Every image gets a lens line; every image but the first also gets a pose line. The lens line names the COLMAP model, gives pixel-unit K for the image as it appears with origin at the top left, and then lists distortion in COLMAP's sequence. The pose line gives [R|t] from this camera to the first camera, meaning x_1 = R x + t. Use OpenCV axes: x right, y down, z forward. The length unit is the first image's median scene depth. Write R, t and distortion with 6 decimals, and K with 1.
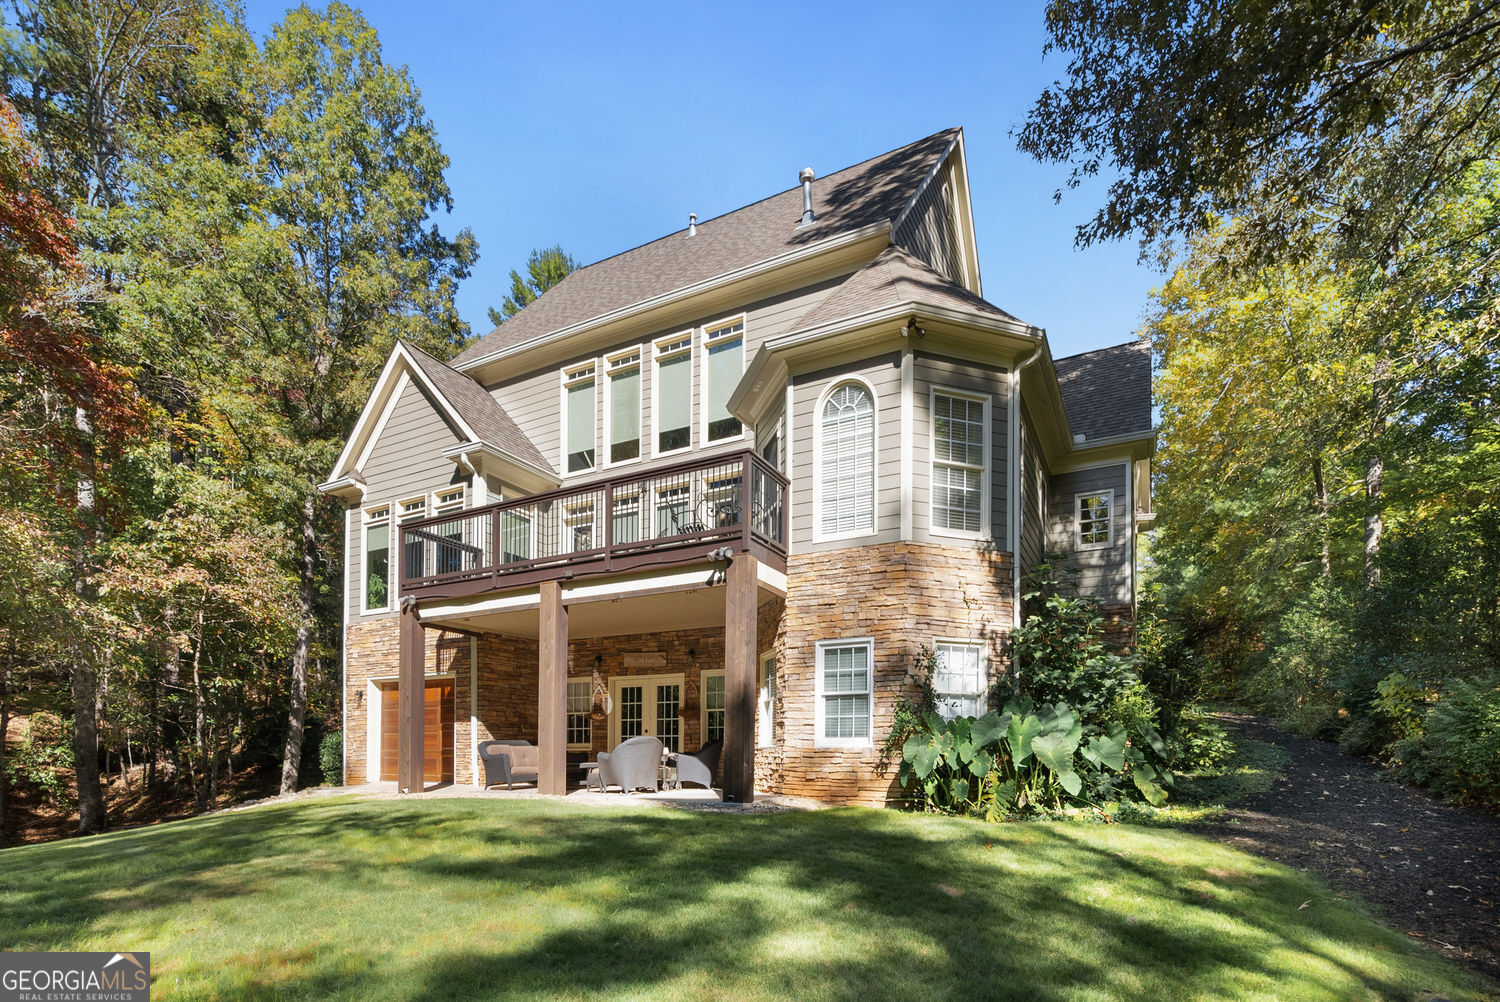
lens RADIAL K [[680.7, 0, 748.0], [0, 680.7, 486.0], [0, 0, 1]] dist [0.000441, -0.000414]
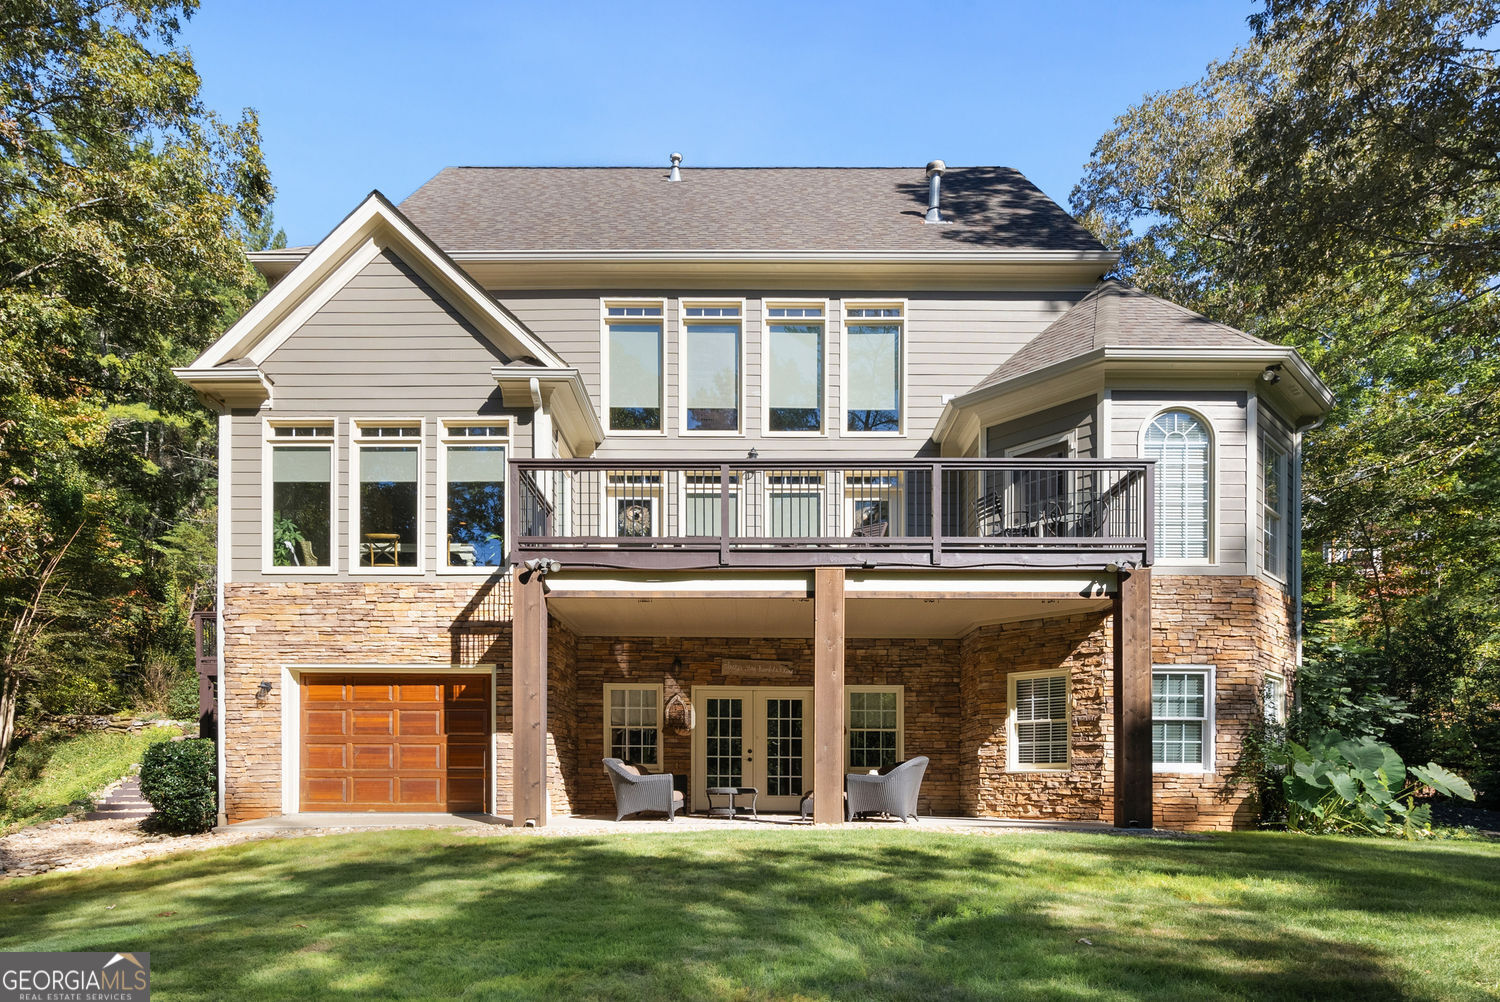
lens RADIAL K [[734.7, 0, 749.4], [0, 734.7, 516.4], [0, 0, 1]] dist [0.003546, 0.000137]
pose [[0.903469, 0.155404, 0.399492, -0.614827], [-0.165470, 0.986170, -0.009405, 0.085819], [-0.395428, -0.057607, 0.916689, 0.189443]]
